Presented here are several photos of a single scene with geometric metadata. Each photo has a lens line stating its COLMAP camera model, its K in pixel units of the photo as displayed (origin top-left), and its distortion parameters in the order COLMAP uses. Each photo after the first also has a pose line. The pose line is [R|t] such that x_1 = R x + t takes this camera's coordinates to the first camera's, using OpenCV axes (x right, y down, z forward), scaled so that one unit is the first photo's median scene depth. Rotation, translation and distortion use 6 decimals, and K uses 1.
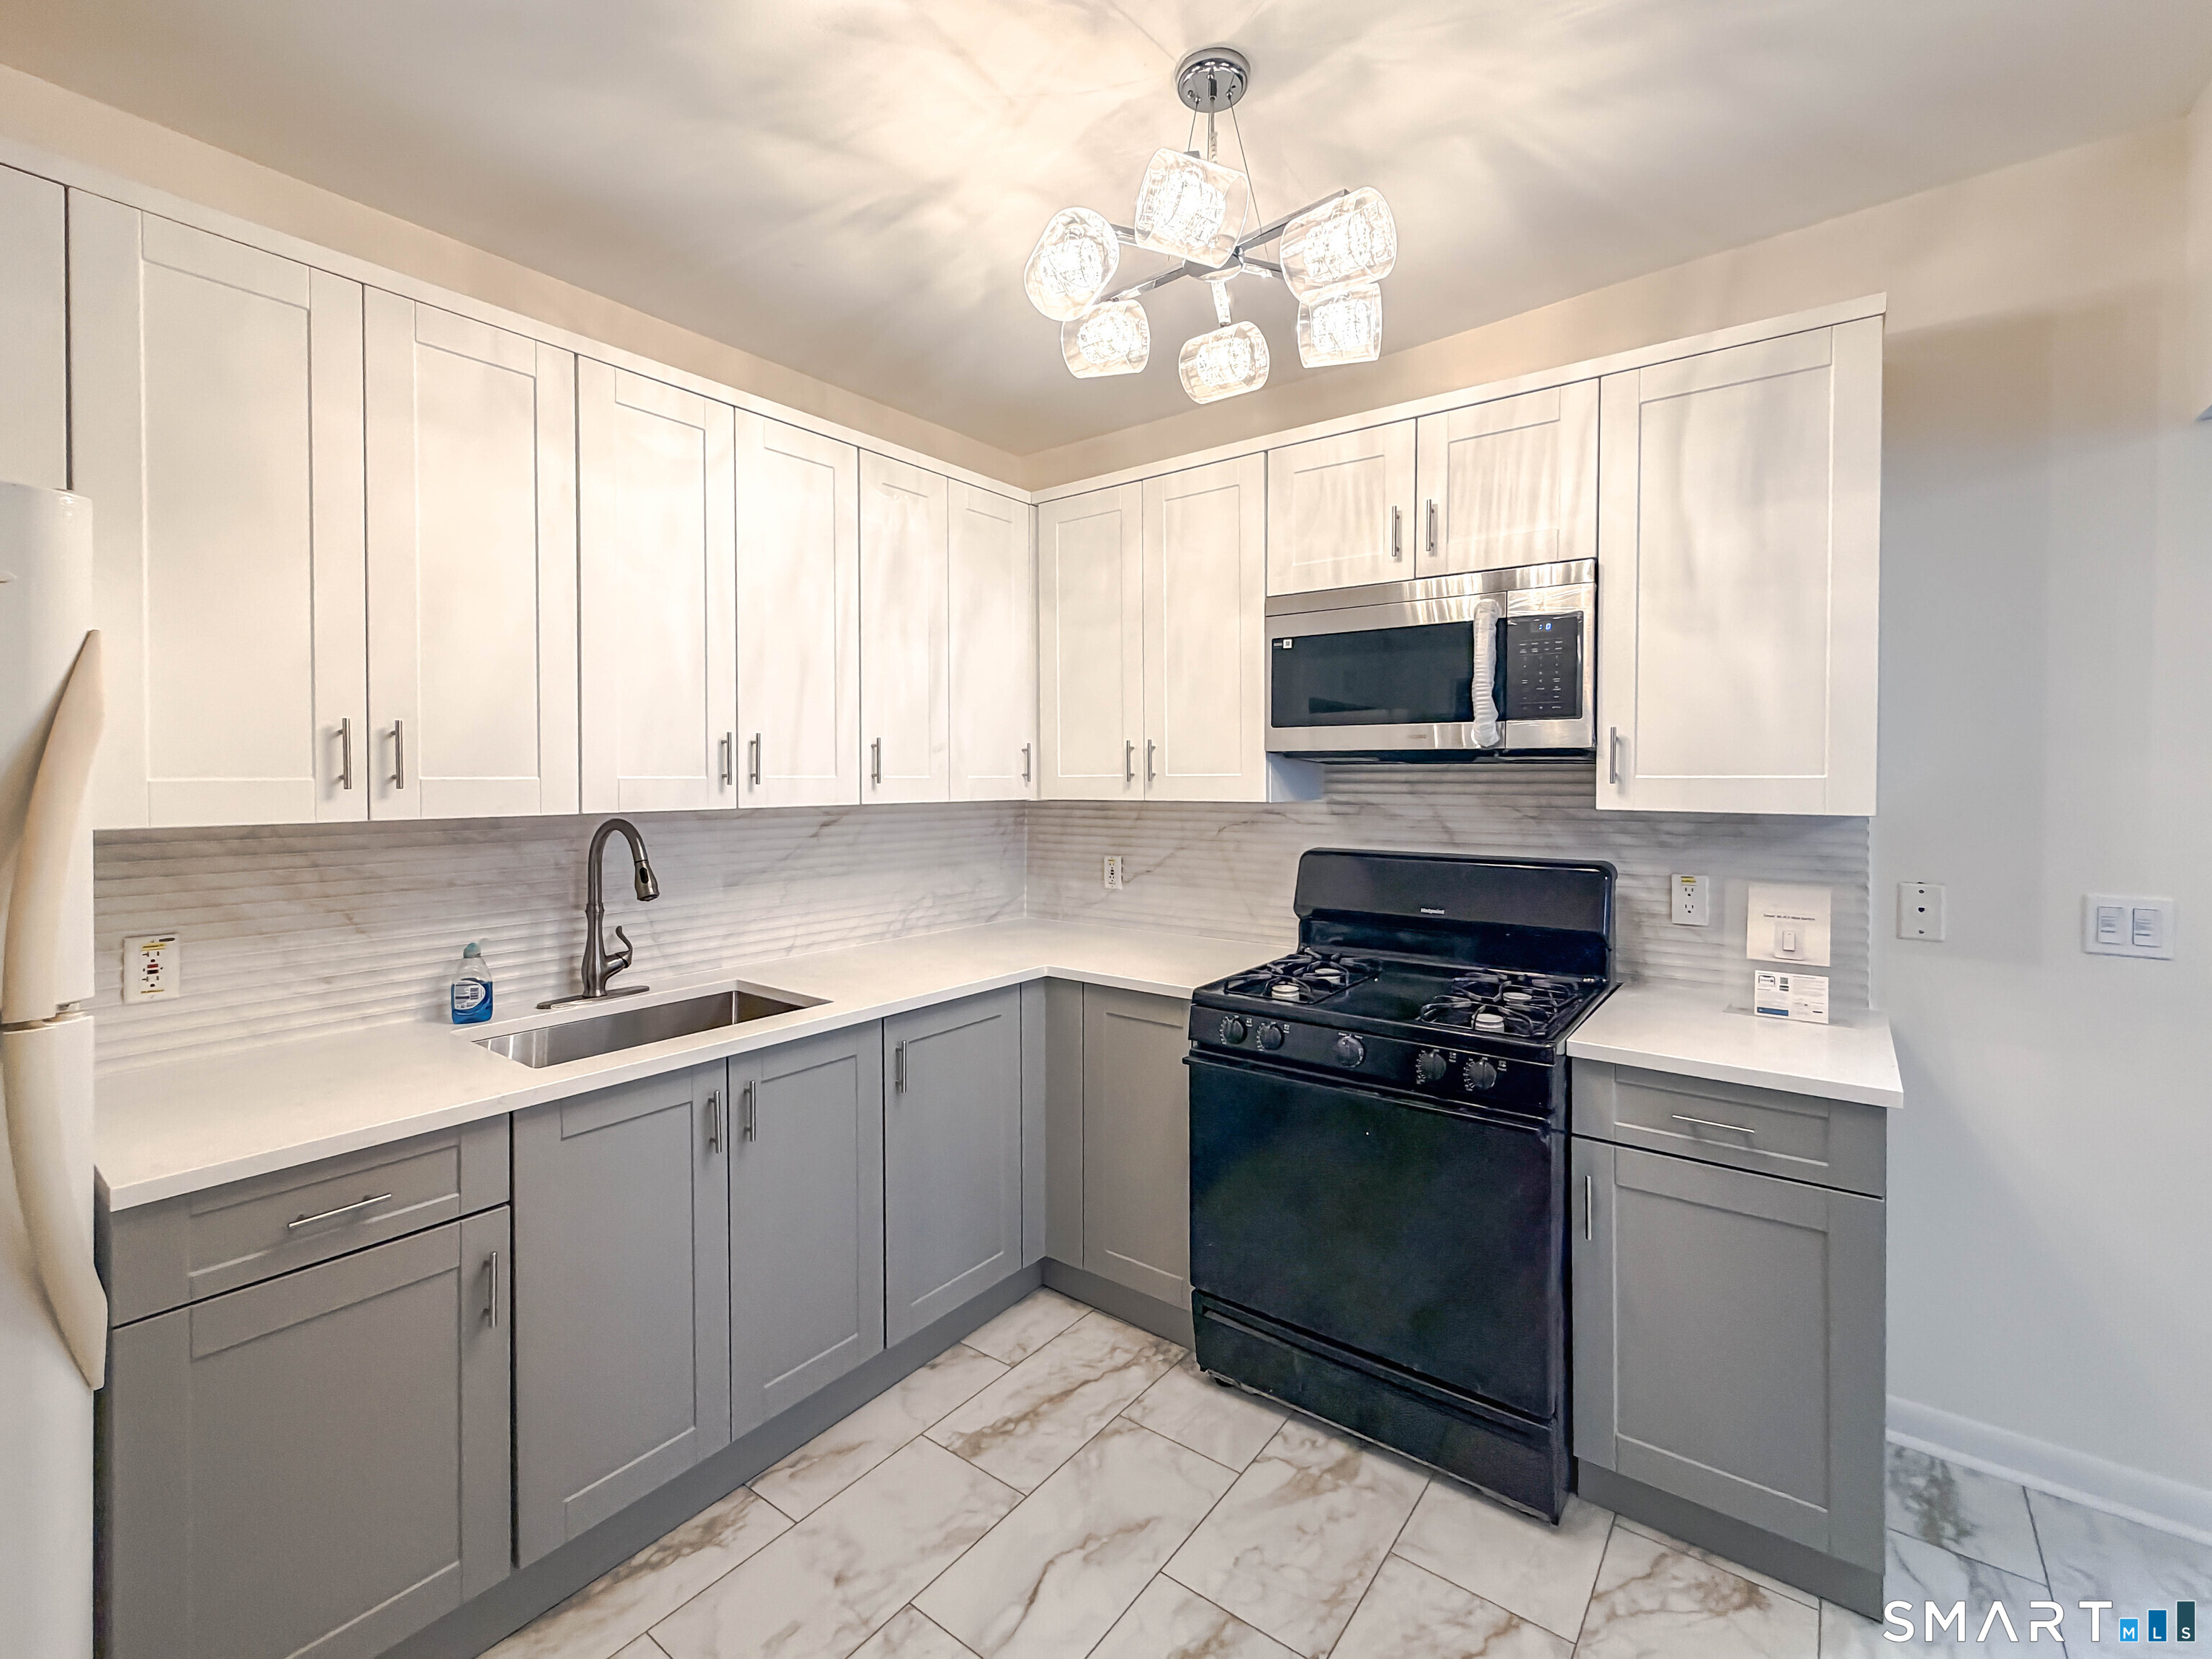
lens RADIAL K [[957.7, 0, 1099.6], [0, 957.7, 790.3], [0, 0, 1]] dist [-0.002229, -0.000160]
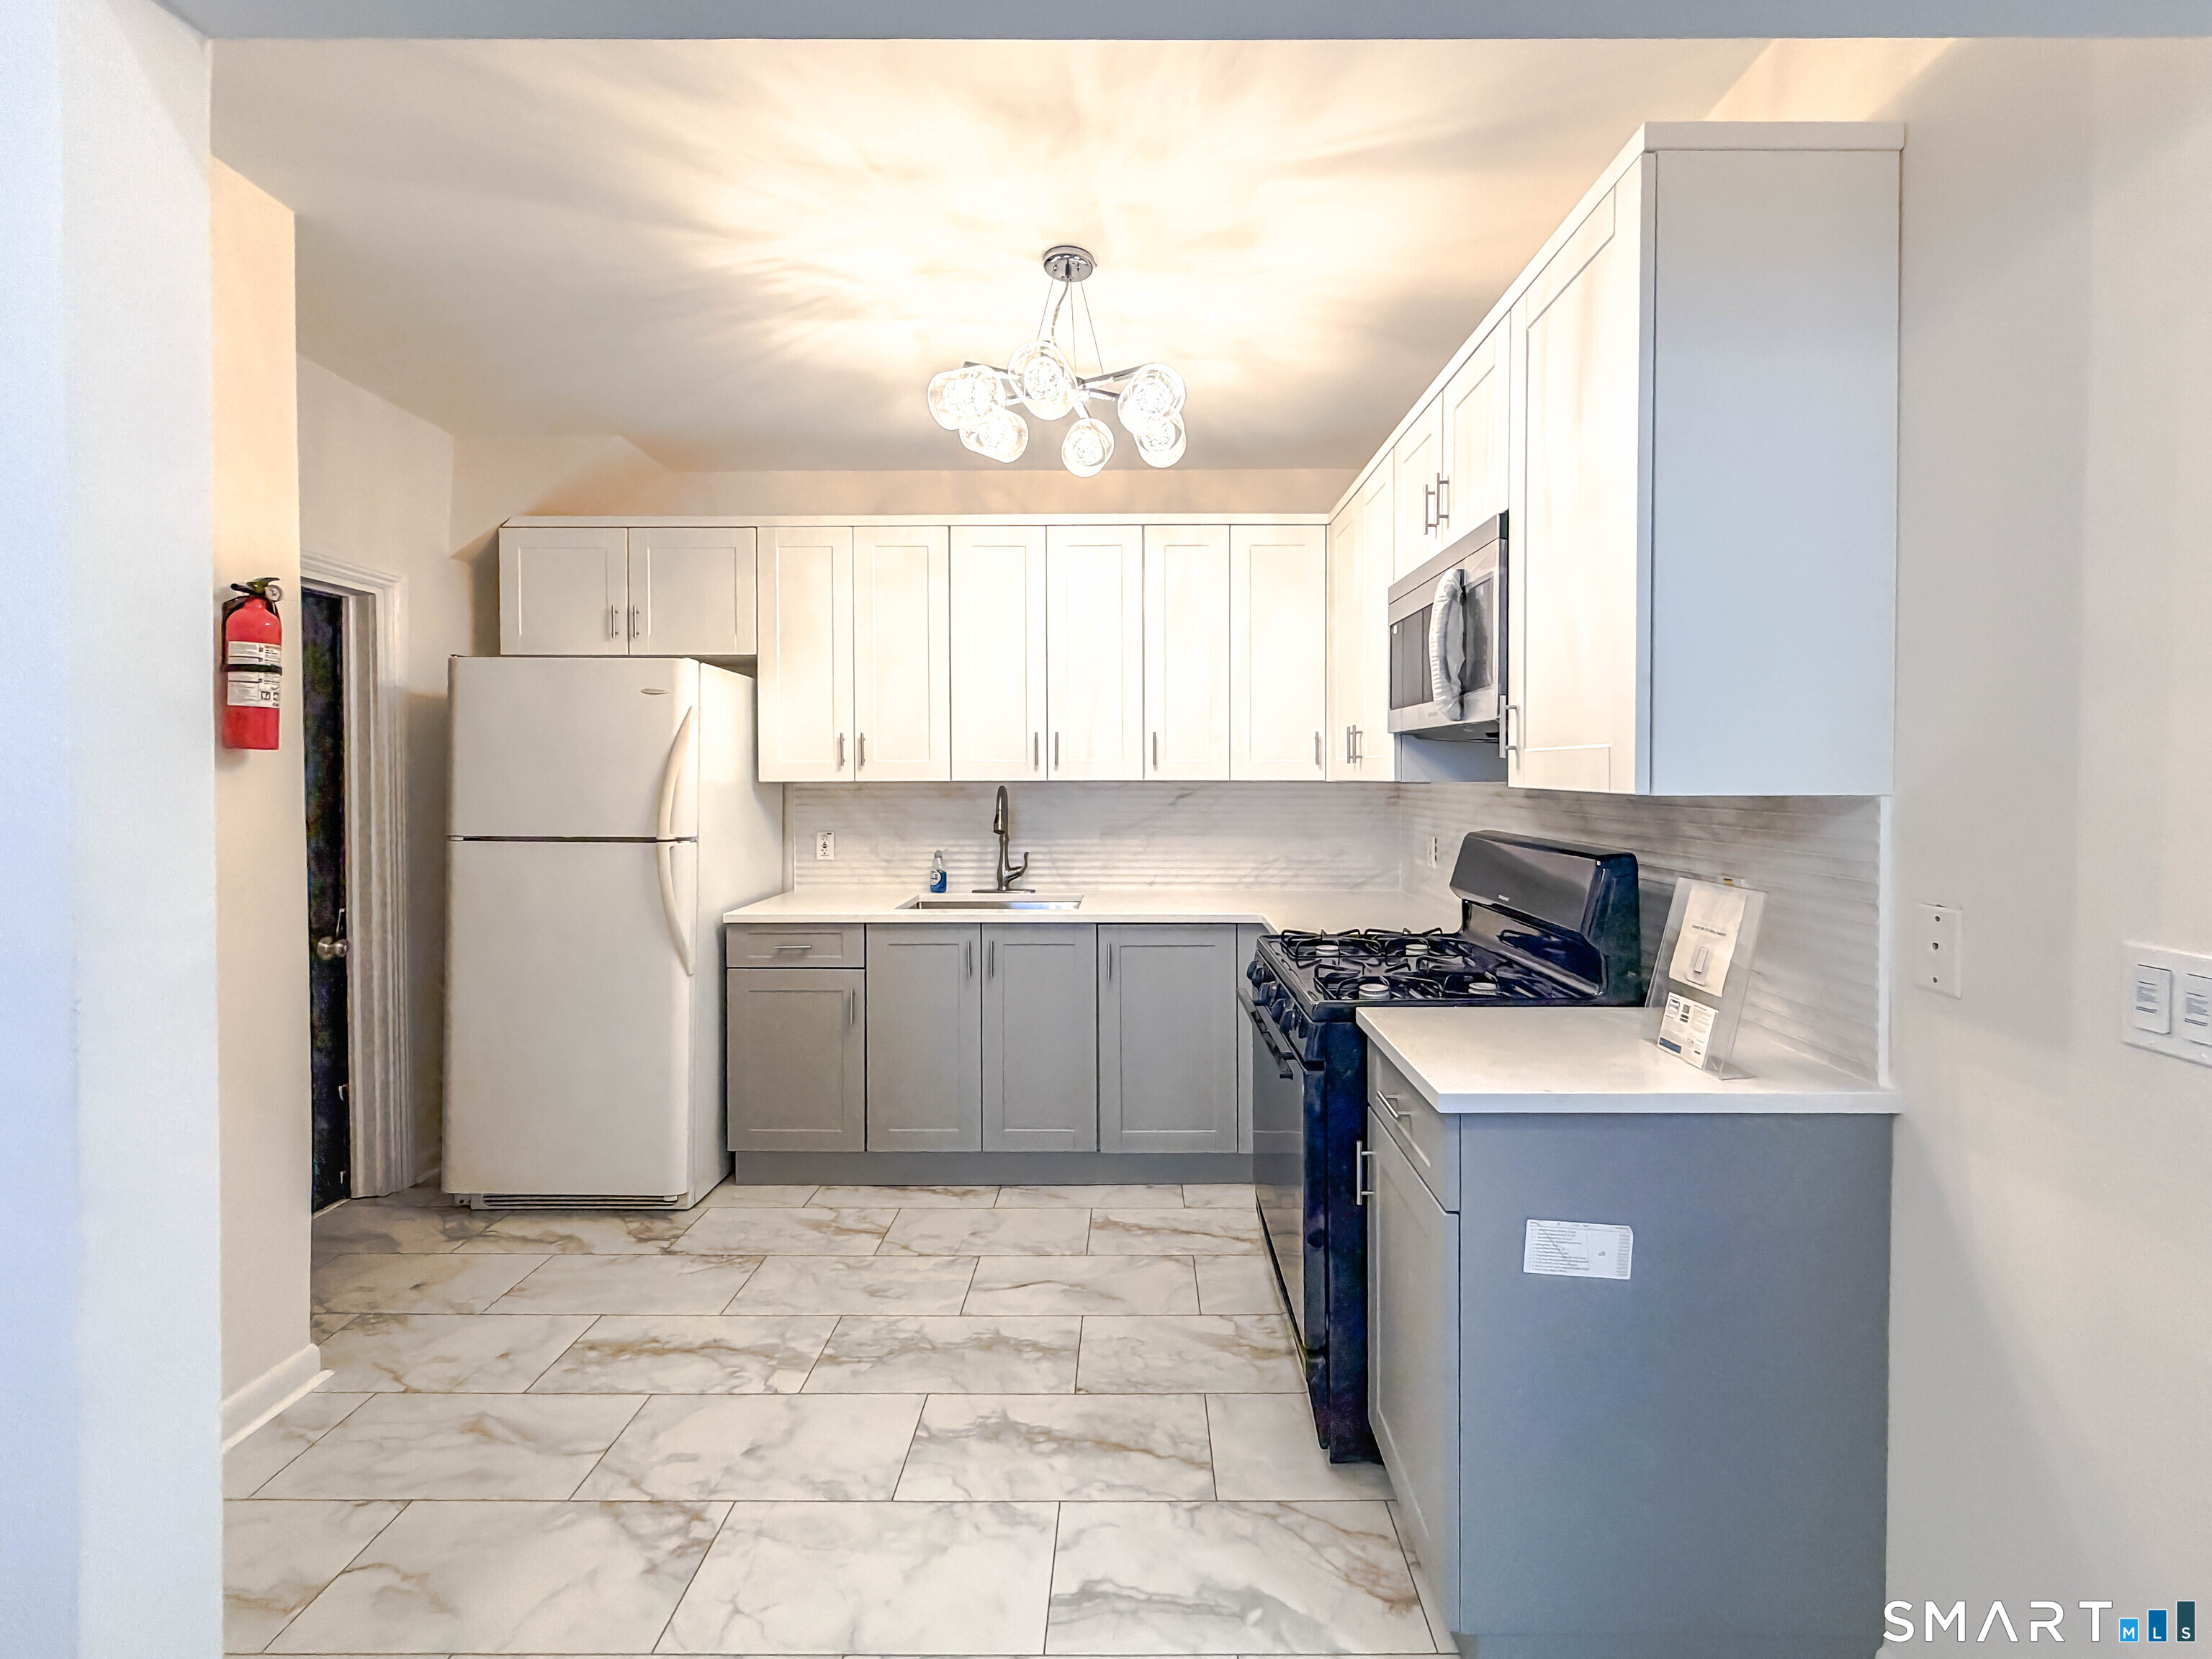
lens RADIAL K [[952.4, 0, 1134.4], [0, 952.4, 796.5], [0, 0, 1]] dist [-0.001034, -0.000101]
pose [[0.610283, 0.021156, -0.791901, 1.009600], [-0.012318, 0.999776, 0.017217, 0.017937], [0.792088, -0.000753, 0.610407, 0.165097]]
